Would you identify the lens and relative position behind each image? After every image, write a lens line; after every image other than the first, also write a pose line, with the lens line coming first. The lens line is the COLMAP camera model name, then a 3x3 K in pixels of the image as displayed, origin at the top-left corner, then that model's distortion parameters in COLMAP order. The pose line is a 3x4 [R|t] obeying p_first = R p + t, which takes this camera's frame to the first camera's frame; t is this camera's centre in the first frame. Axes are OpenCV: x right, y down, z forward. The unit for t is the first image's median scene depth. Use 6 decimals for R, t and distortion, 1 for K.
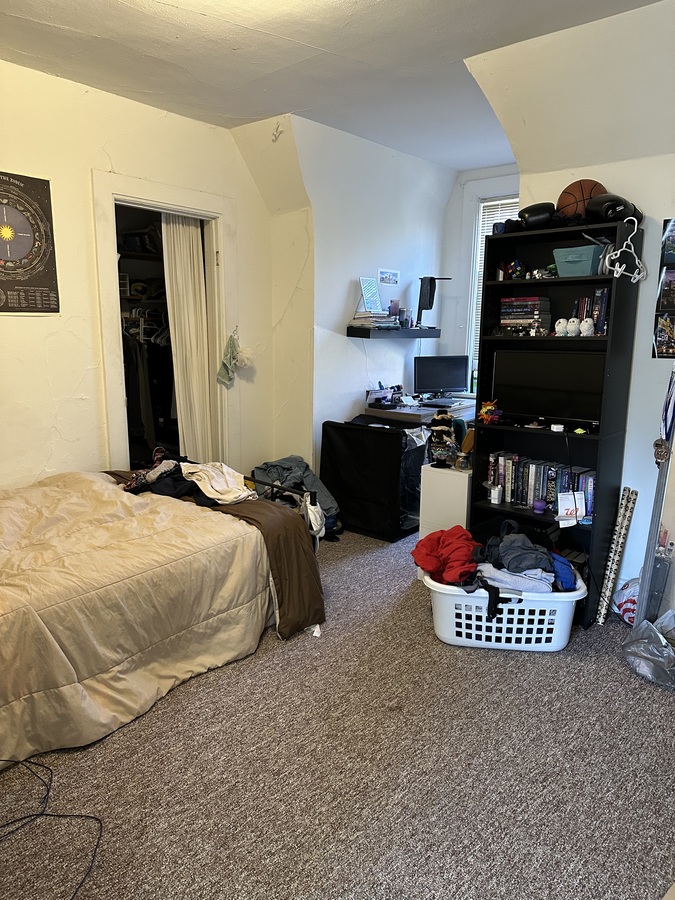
lens RADIAL K [[640.8, 0, 337.5], [0, 640.8, 450.0], [0, 0, 1]] dist [0.023061, -0.001267]
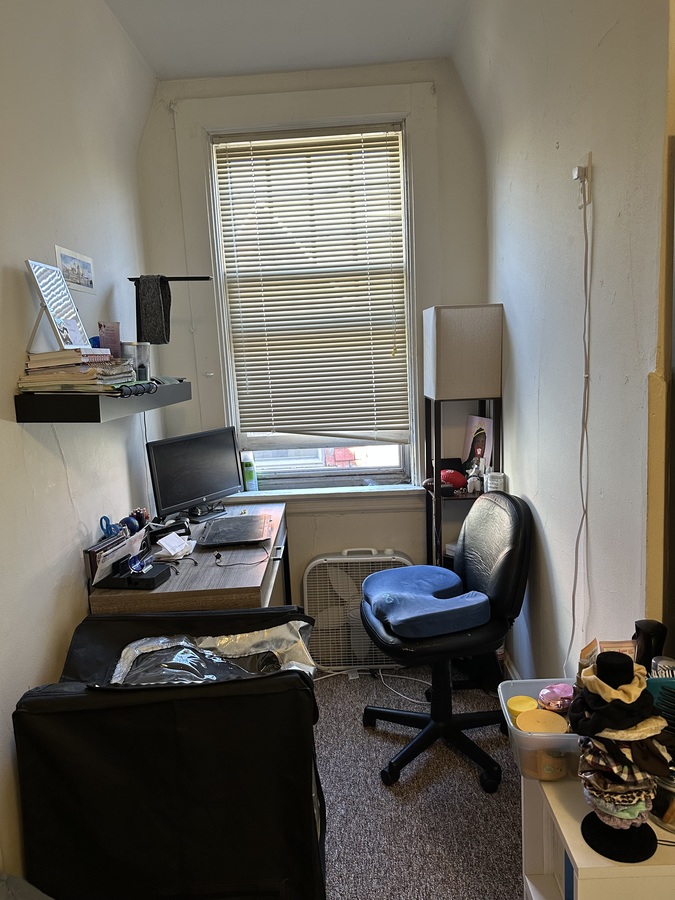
lens RADIAL K [[640.8, 0, 337.5], [0, 640.8, 450.0], [0, 0, 1]] dist [0.023061, -0.001267]
pose [[0.757458, -0.138285, 0.638071, -0.076739], [0.171957, 0.985060, 0.009355, -0.124685], [-0.629832, 0.102635, 0.769921, 0.567694]]
